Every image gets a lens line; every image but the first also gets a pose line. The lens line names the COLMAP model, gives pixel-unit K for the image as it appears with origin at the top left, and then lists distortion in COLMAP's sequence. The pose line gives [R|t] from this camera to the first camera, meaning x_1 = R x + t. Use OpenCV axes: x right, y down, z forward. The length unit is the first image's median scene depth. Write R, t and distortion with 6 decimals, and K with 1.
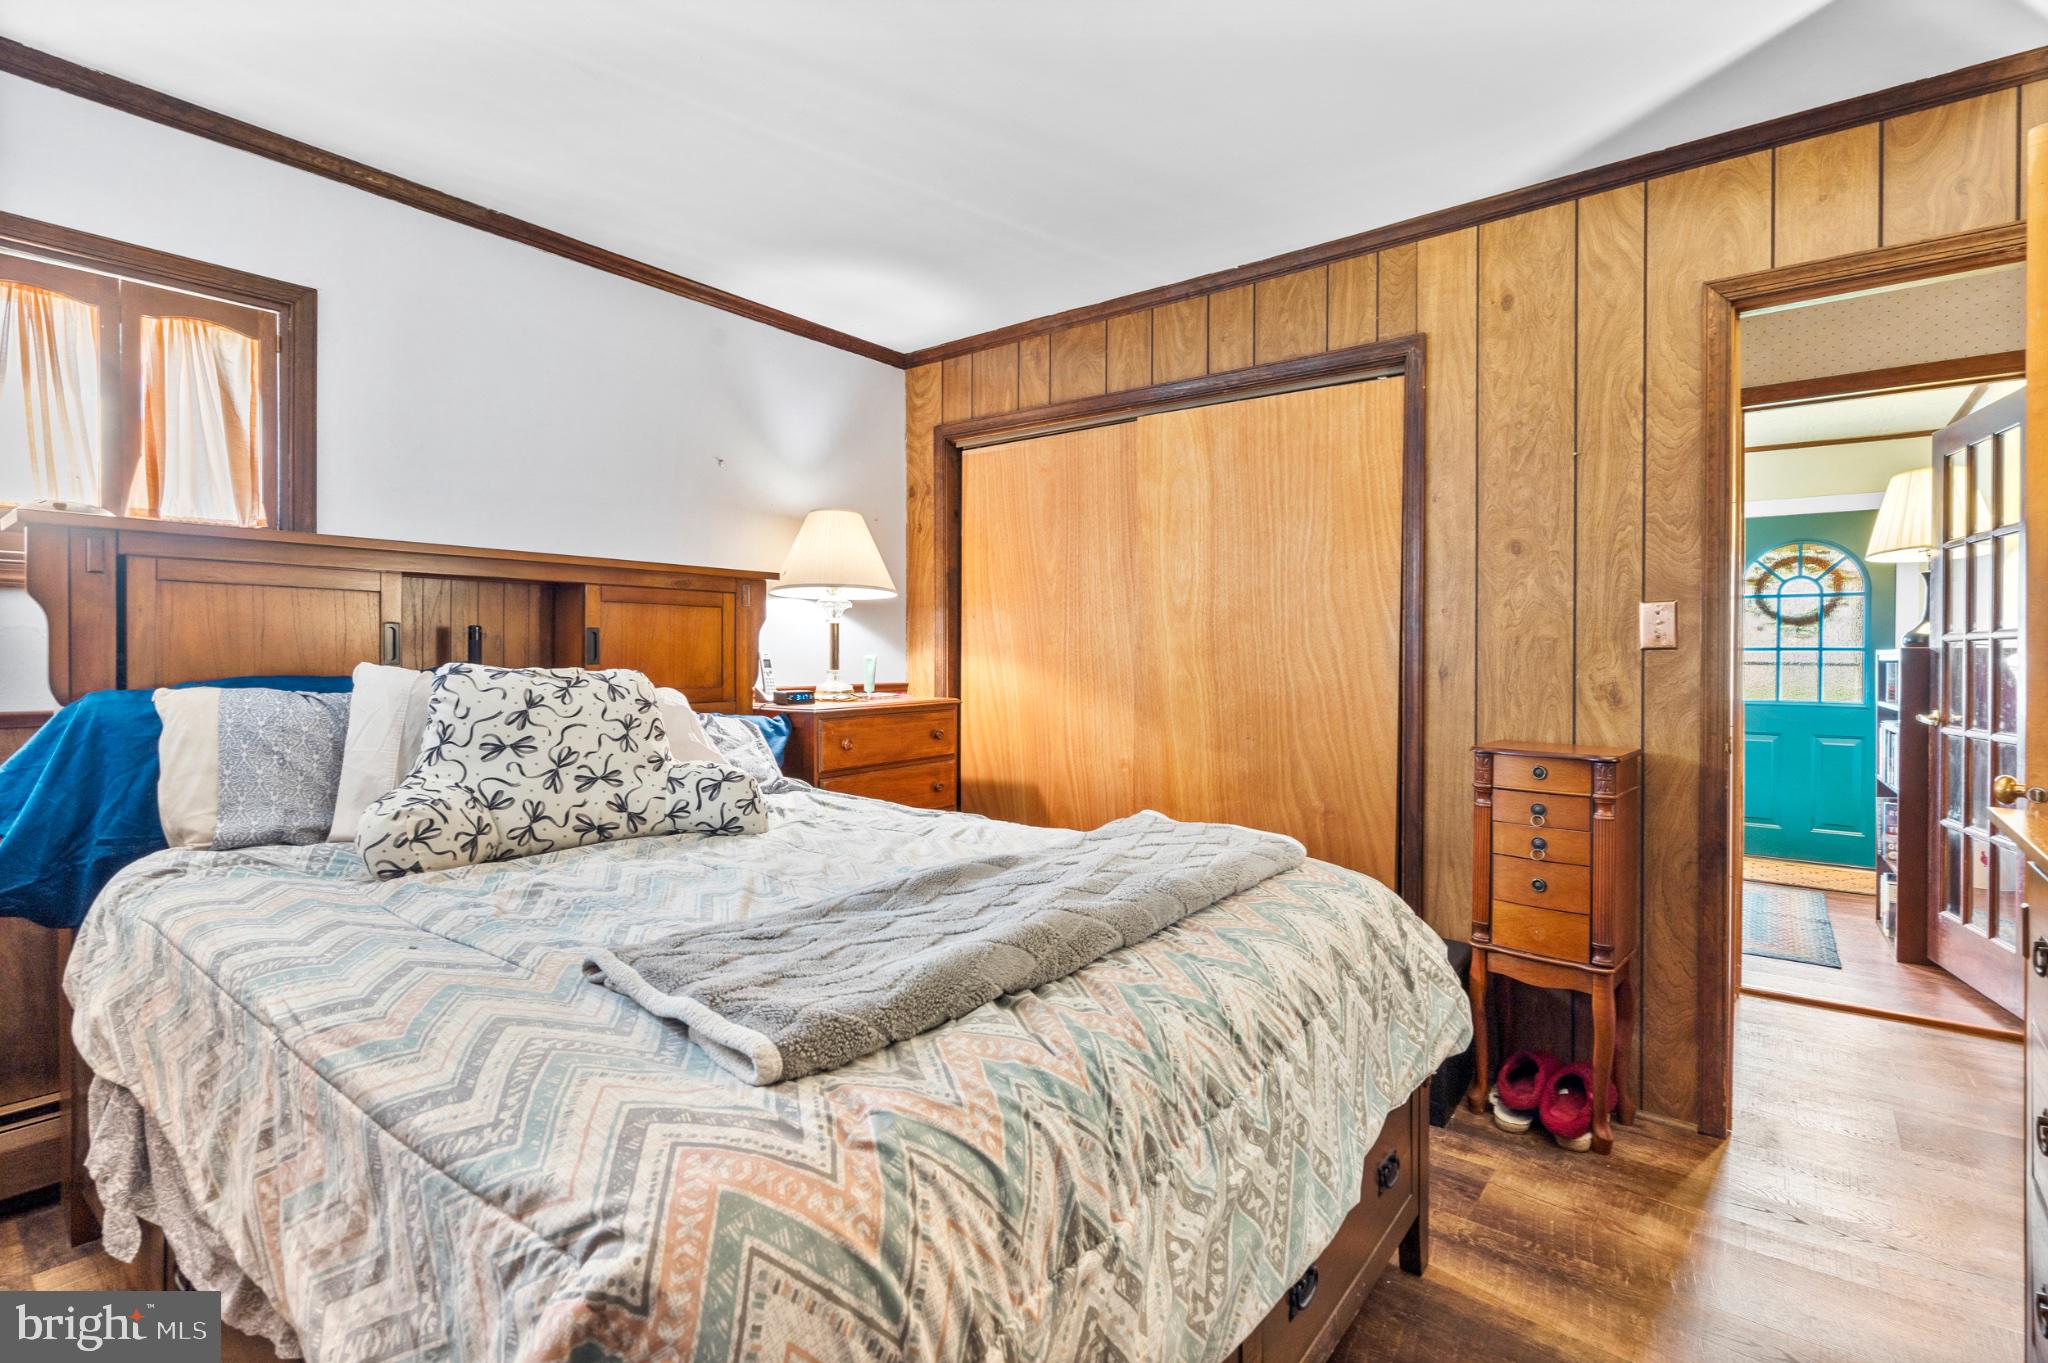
lens RADIAL K [[967.2, 0, 1024.8], [0, 967.2, 661.0], [0, 0, 1]] dist [-0.001193, -0.000043]
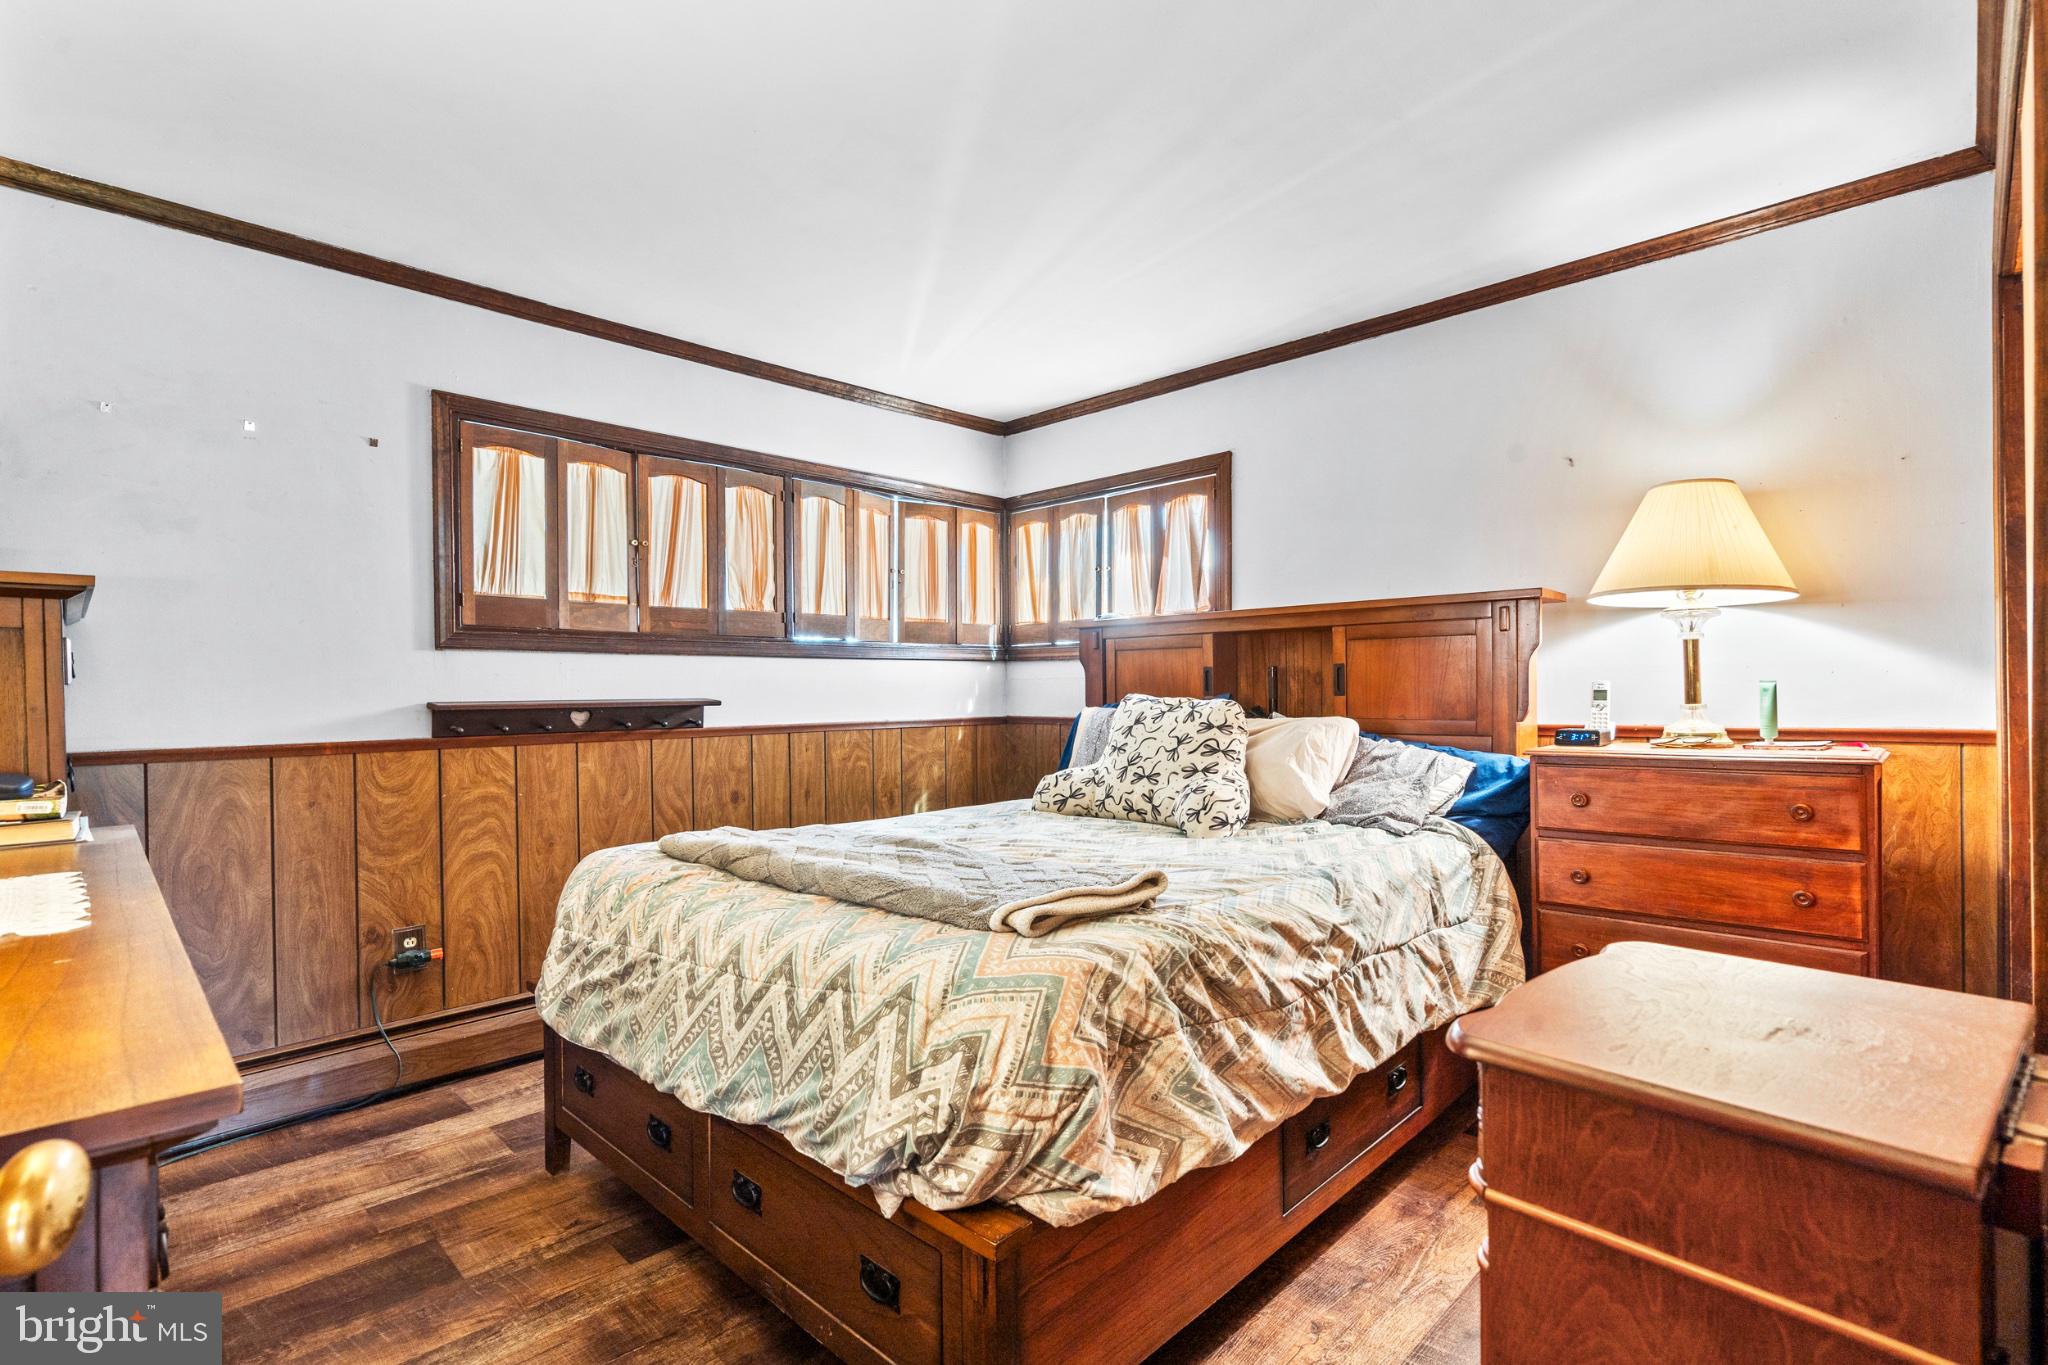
lens RADIAL K [[945.5, 0, 1022.3], [0, 945.5, 698.8], [0, 0, 1]] dist [0.002971, 0.000763]
pose [[-0.107447, 0.008263, -0.994176, 0.920963], [0.003277, 0.999963, 0.007957, -0.002743], [0.994205, -0.002403, -0.107470, 0.952401]]
